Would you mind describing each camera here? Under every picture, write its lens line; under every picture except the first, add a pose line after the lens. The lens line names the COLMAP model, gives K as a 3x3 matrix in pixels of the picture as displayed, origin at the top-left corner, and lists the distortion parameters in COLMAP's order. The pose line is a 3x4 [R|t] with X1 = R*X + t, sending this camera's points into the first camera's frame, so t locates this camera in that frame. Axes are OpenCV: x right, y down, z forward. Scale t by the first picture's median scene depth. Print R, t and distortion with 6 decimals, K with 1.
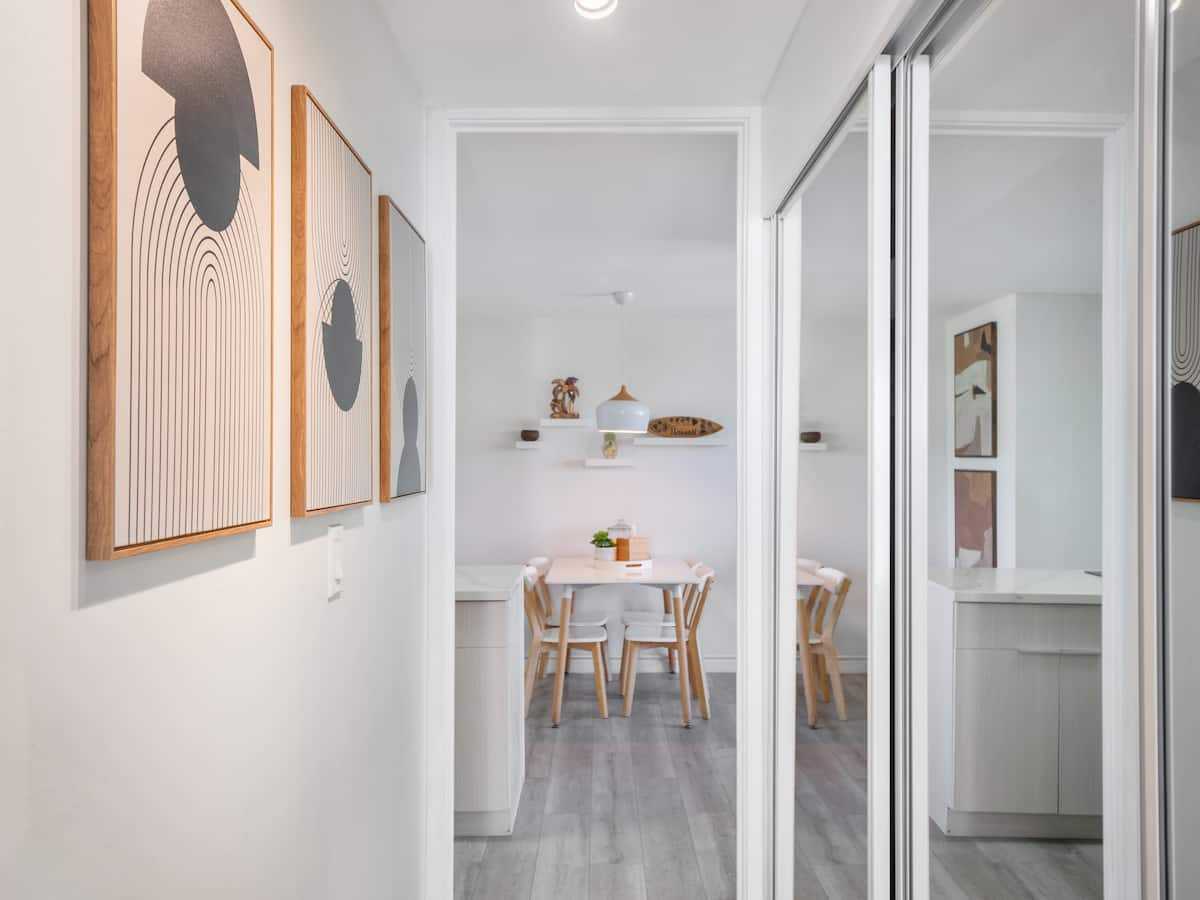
lens RADIAL K [[986.7, 0, 603.7], [0, 986.7, 449.0], [0, 0, 1]] dist [0.006623, 0.004233]
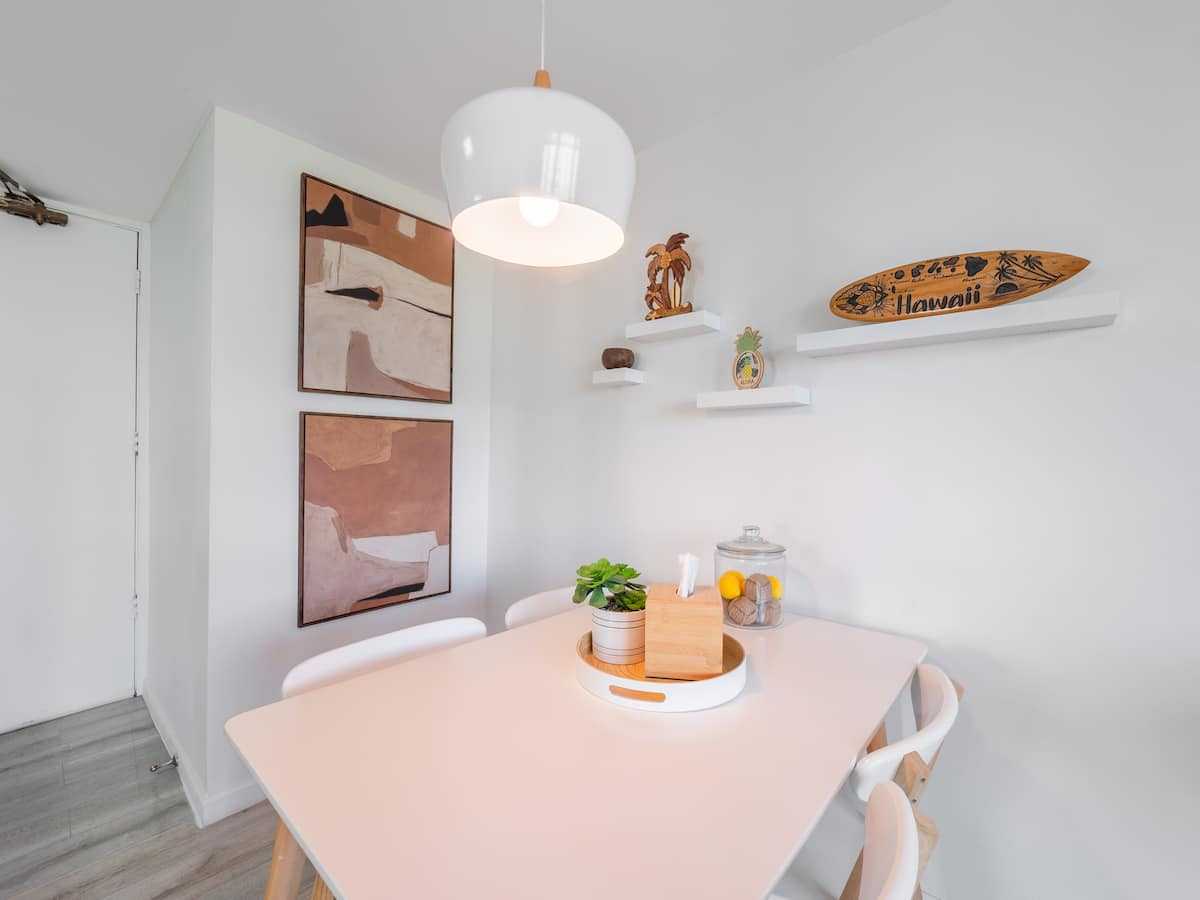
lens RADIAL K [[512.3, 0, 600.5], [0, 512.3, 444.6], [0, 0, 1]] dist [-0.001600, 0.000265]
pose [[0.740636, -0.001857, -0.671904, 0.115567], [-0.002394, 0.999983, -0.005403, 0.036821], [0.671903, 0.005610, 0.740618, 0.779269]]
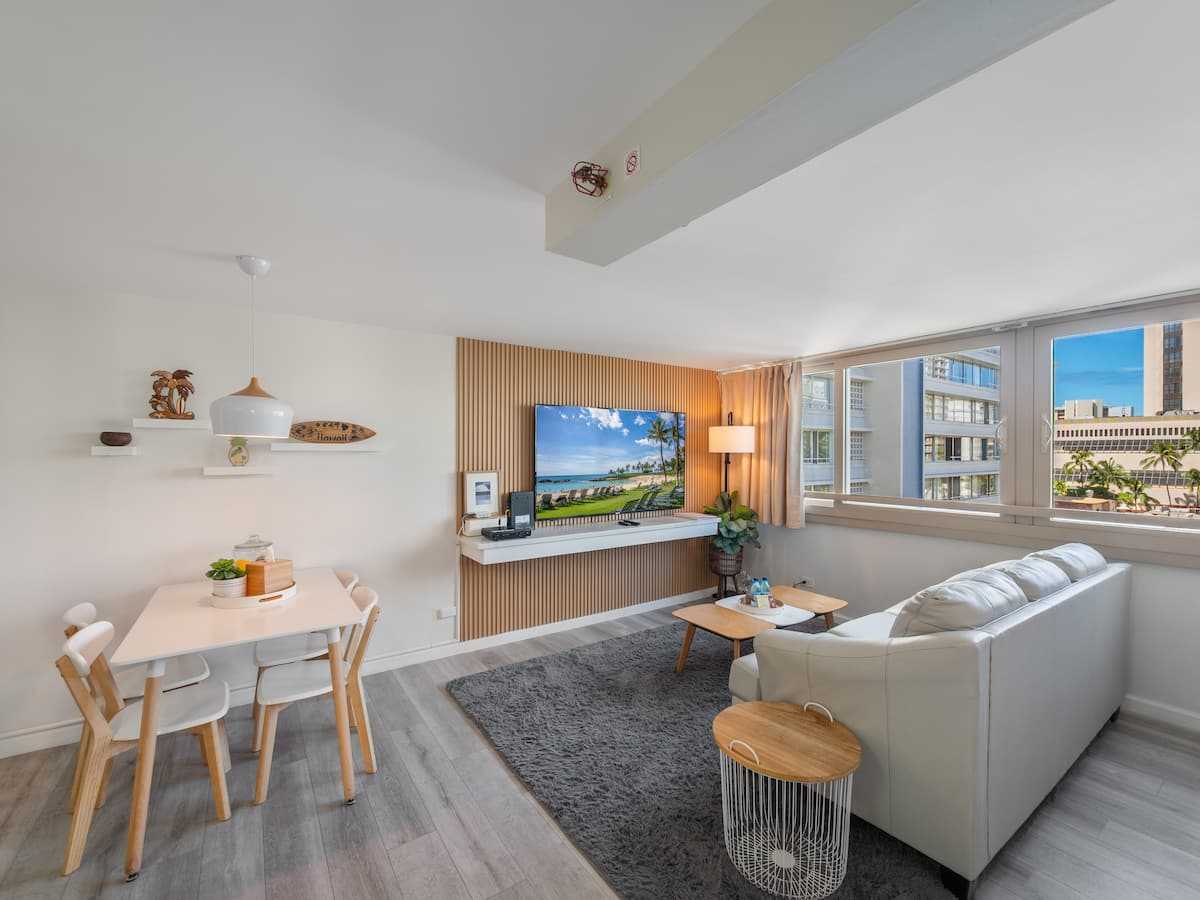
lens RADIAL K [[512.3, 0, 603.6], [0, 512.3, 455.5], [0, 0, 1]] dist [-0.001600, 0.000265]
pose [[0.824466, -0.004666, 0.565892, 0.016239], [-0.006203, 0.999831, 0.017281, -0.009790], [-0.565877, -0.017758, 0.824298, 0.436626]]
